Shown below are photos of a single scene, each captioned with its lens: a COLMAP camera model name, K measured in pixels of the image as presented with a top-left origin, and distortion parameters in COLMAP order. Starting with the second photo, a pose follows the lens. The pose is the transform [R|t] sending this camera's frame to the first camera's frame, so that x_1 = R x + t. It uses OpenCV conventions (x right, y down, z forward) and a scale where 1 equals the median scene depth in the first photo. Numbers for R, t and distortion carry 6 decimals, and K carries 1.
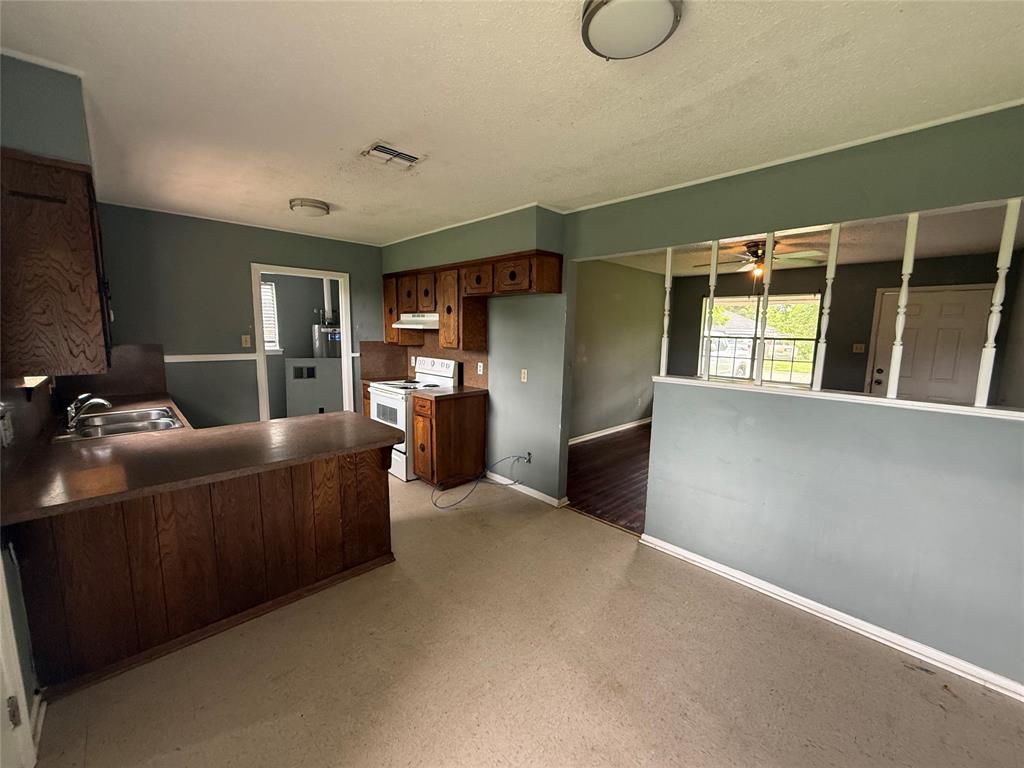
lens RADIAL K [[407.6, 0, 510.3], [0, 407.6, 382.2], [0, 0, 1]] dist [-0.000845, 0.000254]
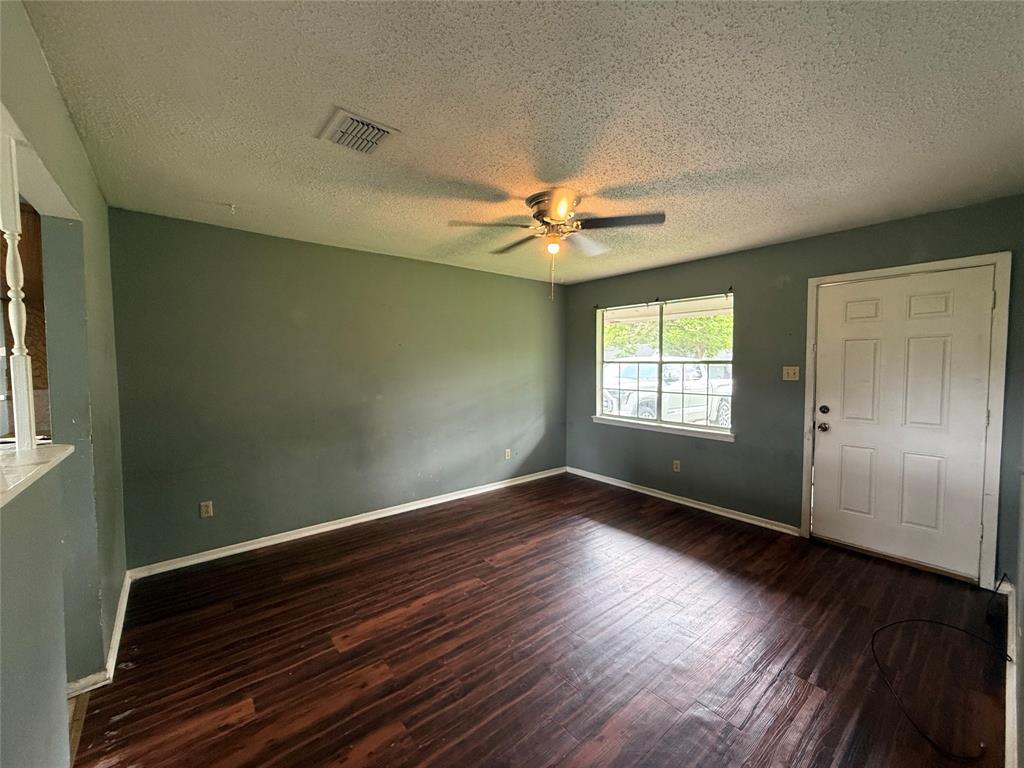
lens RADIAL K [[407.6, 0, 509.9], [0, 407.6, 383.1], [0, 0, 1]] dist [-0.000845, 0.000254]
pose [[0.995915, -0.022284, -0.087500, 0.484793], [0.015543, 0.996911, -0.076988, -0.026895], [0.088945, 0.075314, 0.993185, 0.339176]]
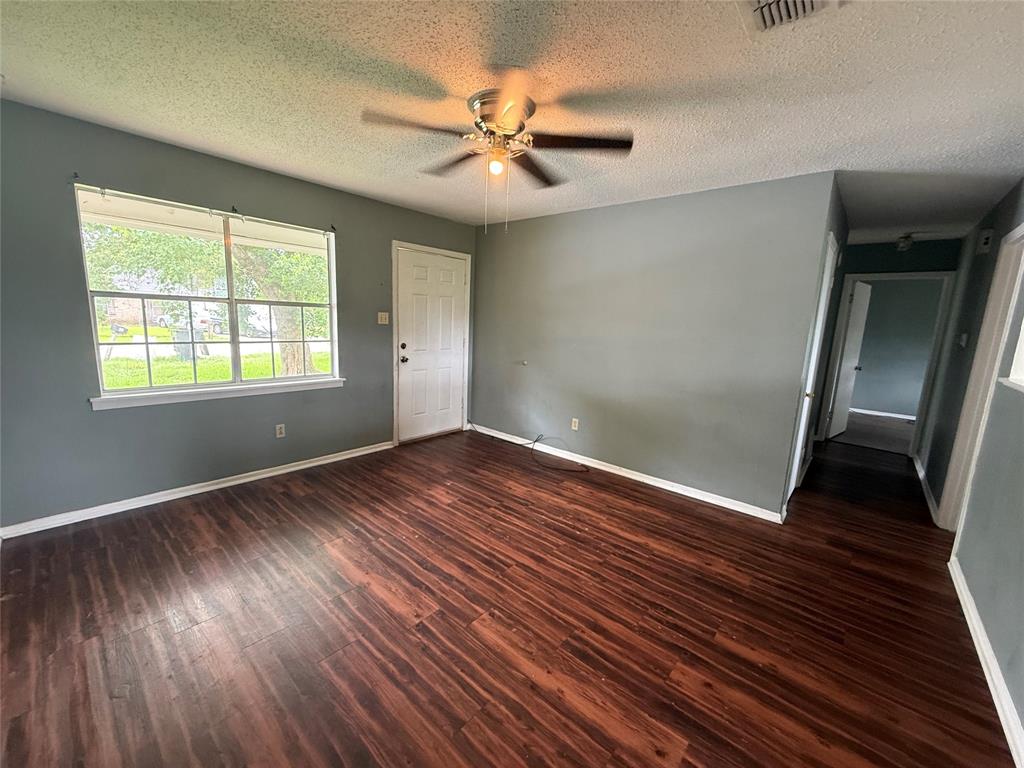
lens RADIAL K [[407.6, 0, 512.2], [0, 407.6, 385.0], [0, 0, 1]] dist [-0.000845, 0.000254]
pose [[-0.080270, -0.192103, 0.978087, 0.076499], [0.077529, 0.977077, 0.198267, -0.095515], [-0.993754, 0.091745, -0.063537, 0.839442]]
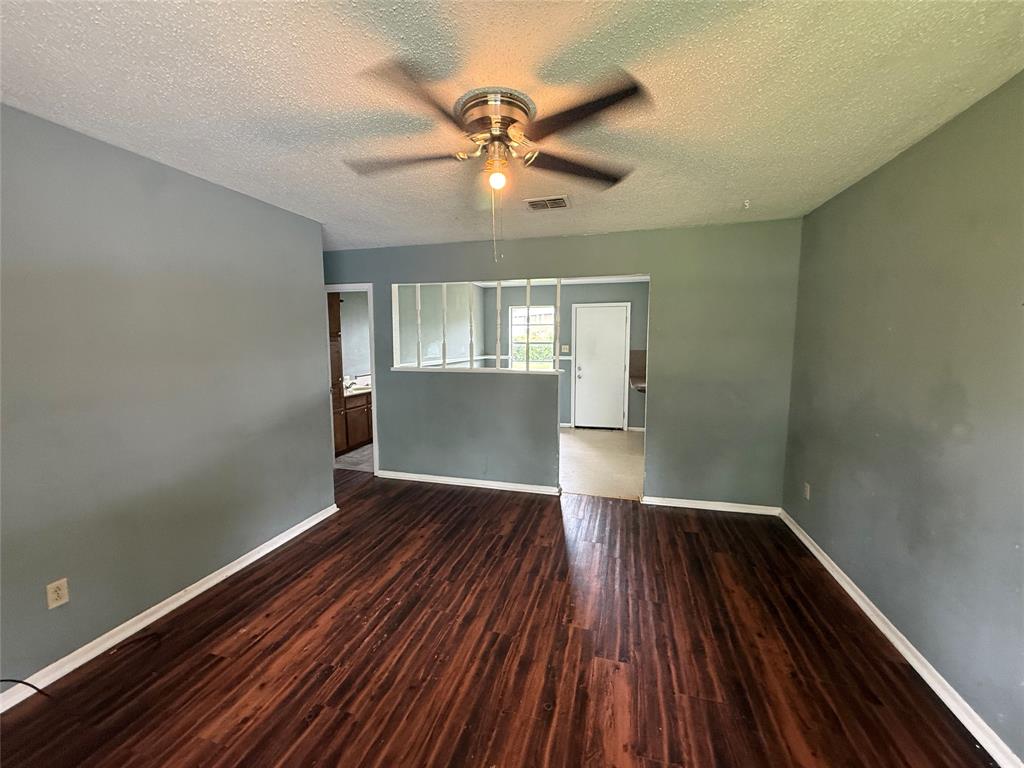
lens RADIAL K [[407.6, 0, 510.5], [0, 407.6, 382.9], [0, 0, 1]] dist [-0.000845, 0.000254]
pose [[-0.863777, 0.030329, -0.502961, 0.656462], [-0.082265, 0.976305, 0.200153, -0.132603], [0.497114, 0.214264, -0.840814, 1.120586]]
